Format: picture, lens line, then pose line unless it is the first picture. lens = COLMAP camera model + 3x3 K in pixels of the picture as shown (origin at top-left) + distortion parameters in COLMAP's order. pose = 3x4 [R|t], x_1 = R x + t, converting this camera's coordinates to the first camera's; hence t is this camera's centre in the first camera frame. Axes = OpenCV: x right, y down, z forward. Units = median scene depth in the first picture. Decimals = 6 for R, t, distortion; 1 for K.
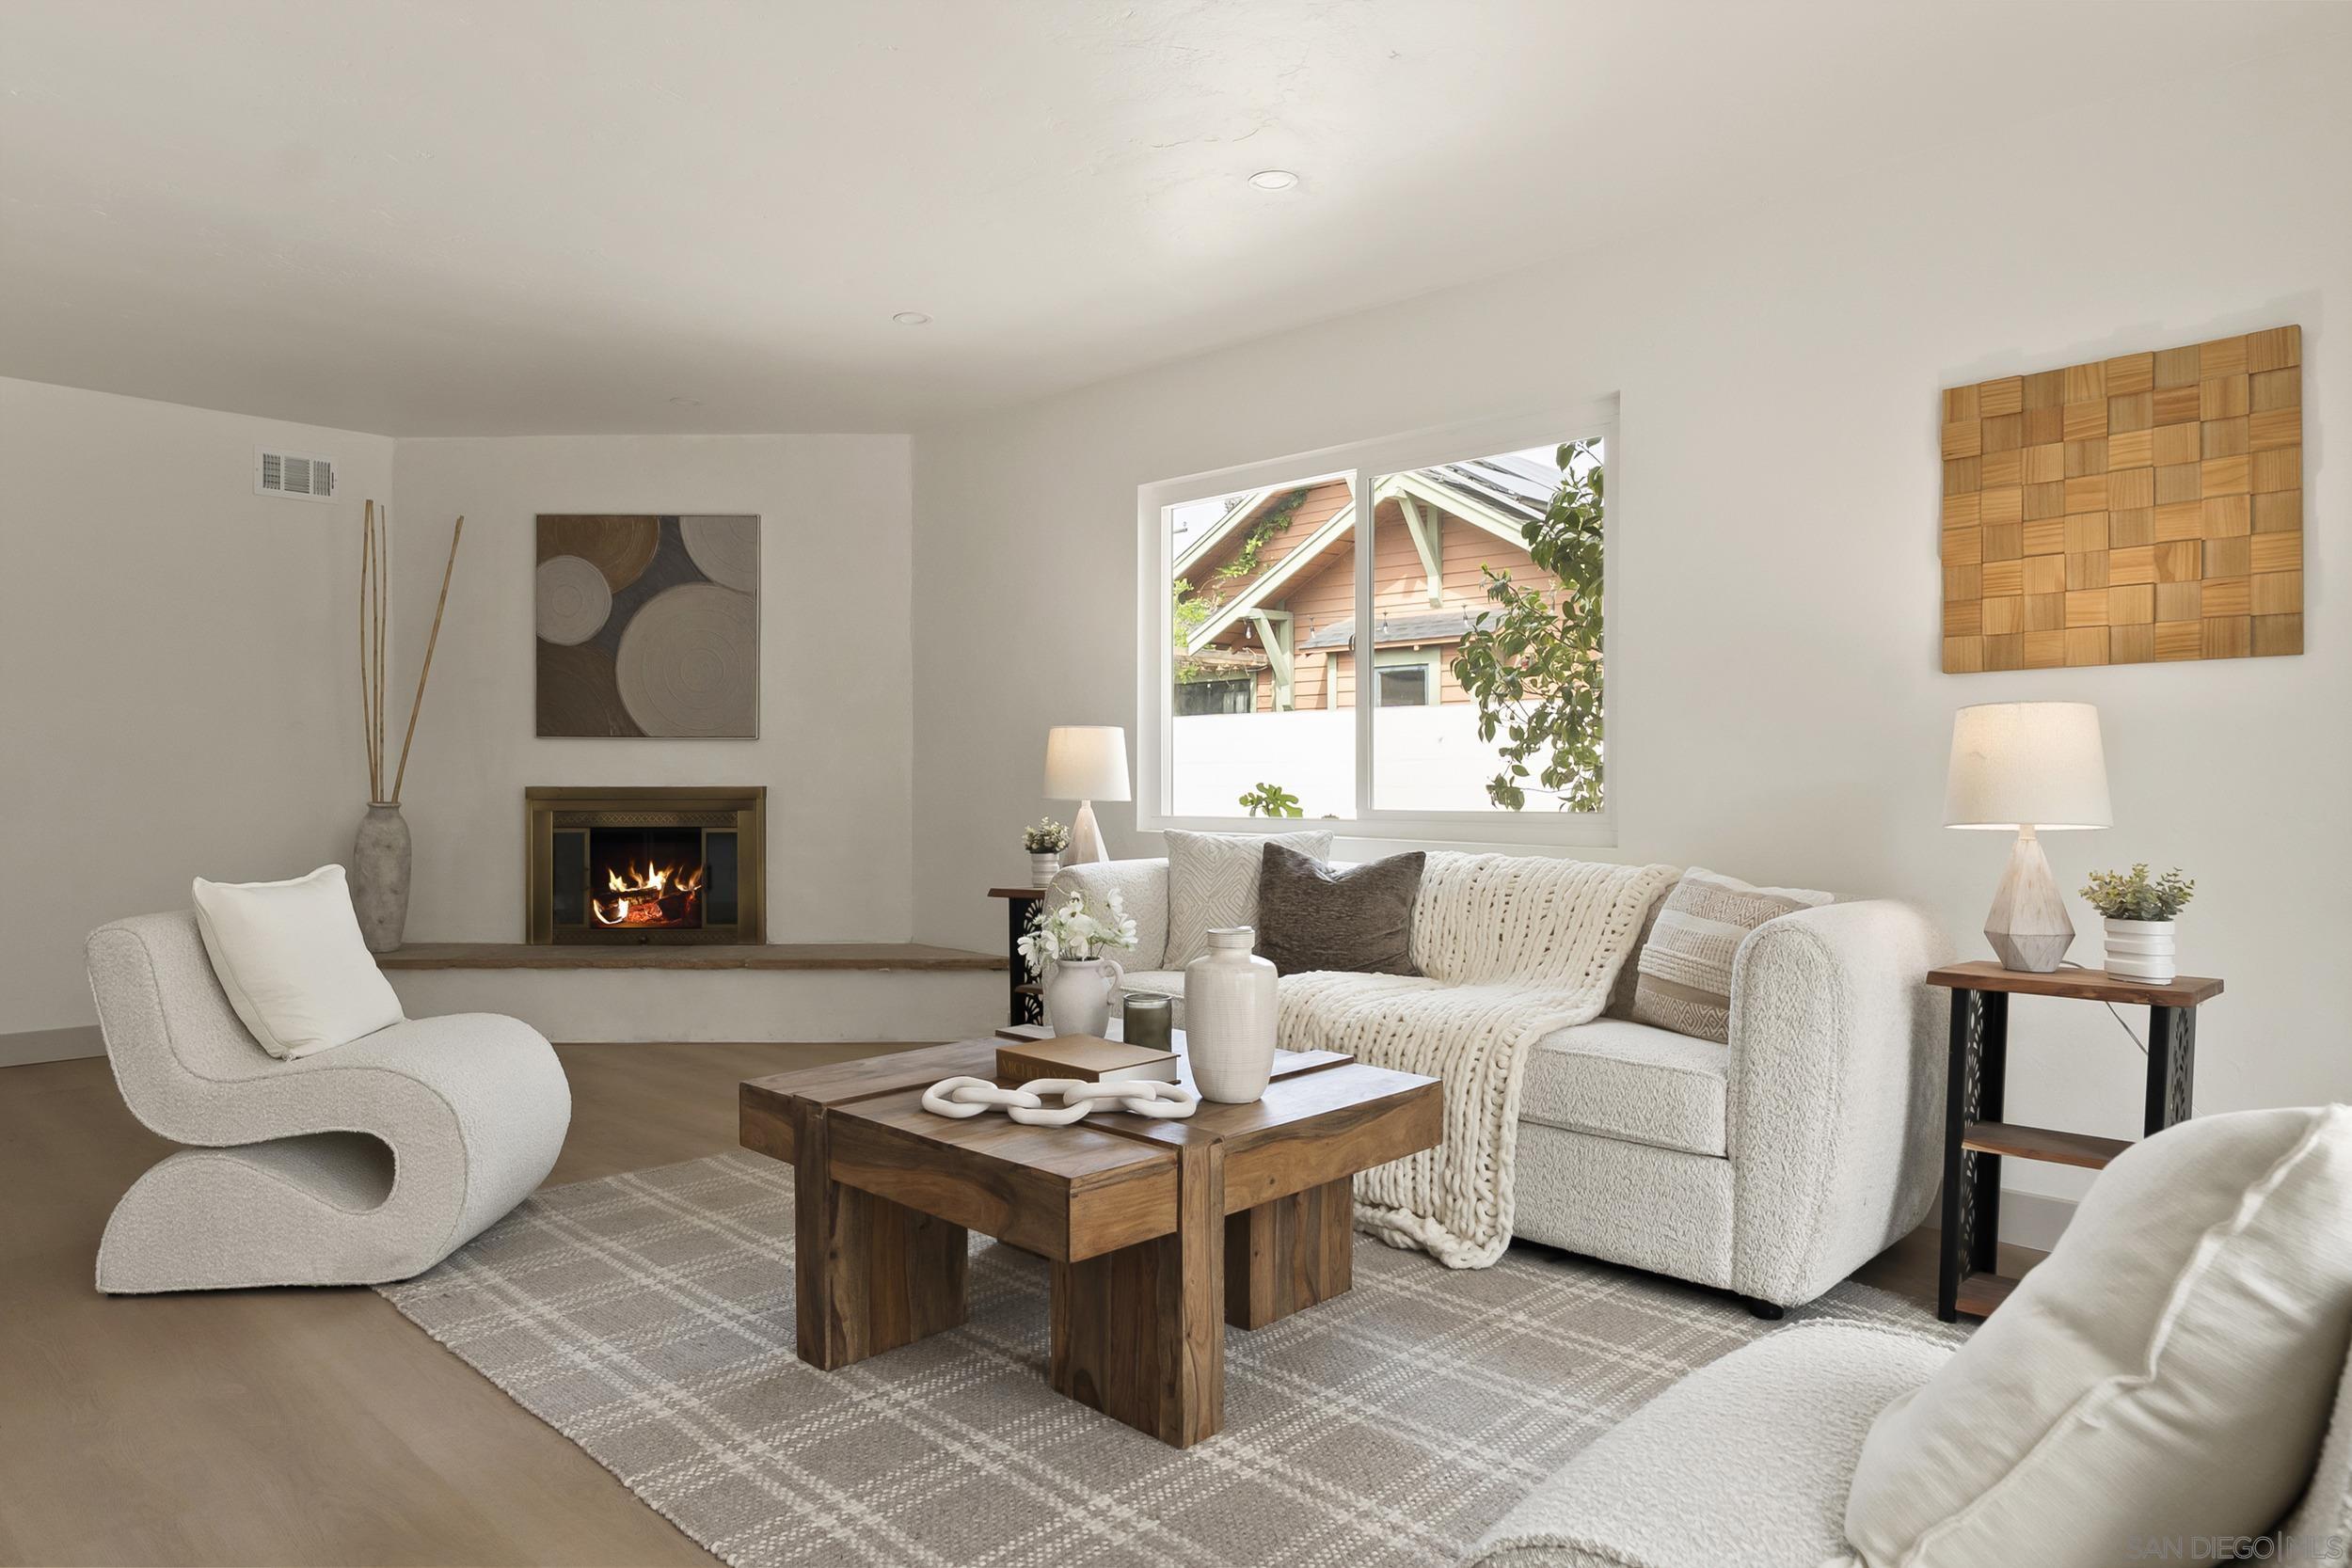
lens RADIAL K [[1444.4, 0, 1173.3], [0, 1444.4, 789.2], [0, 0, 1]] dist [-0.001607, 0.000639]
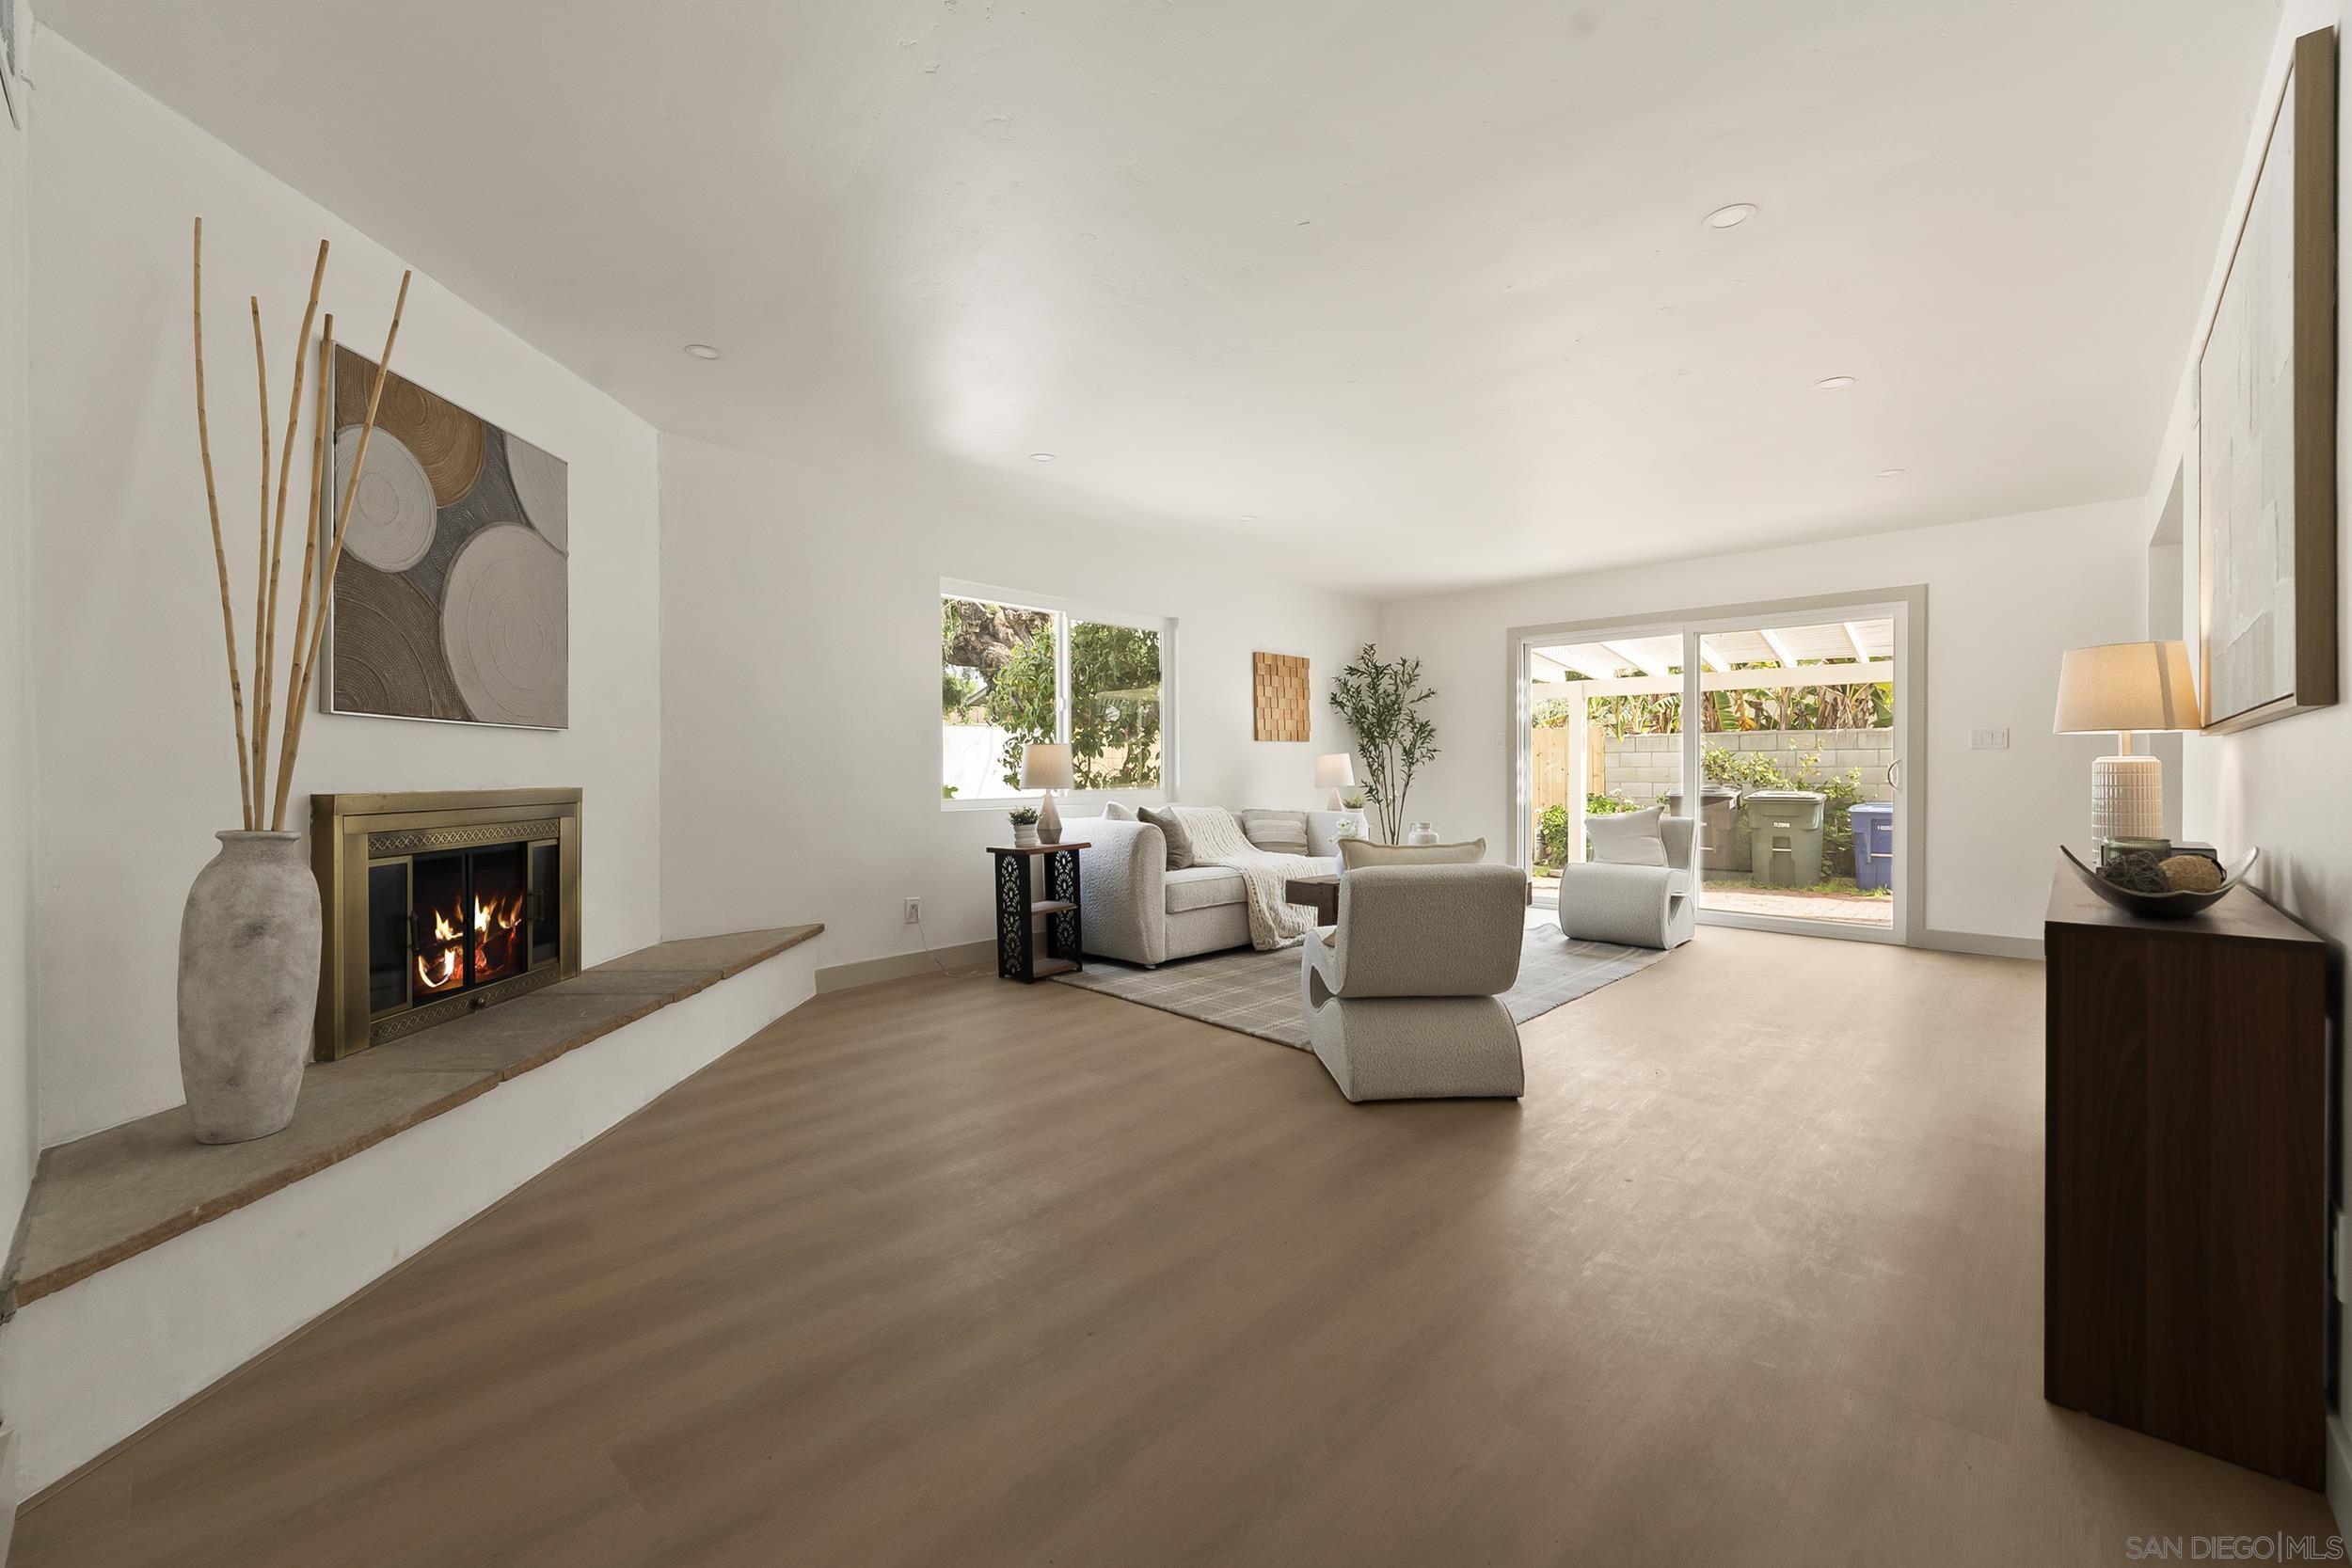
lens RADIAL K [[952.5, 0, 1174.4], [0, 952.5, 784.9], [0, 0, 1]] dist [-0.000775, -0.000156]
pose [[-0.012723, -0.012766, 0.999838, -1.584437], [0.008740, 0.999879, 0.012878, -0.012621], [-0.999881, 0.008902, -0.012610, 1.224845]]
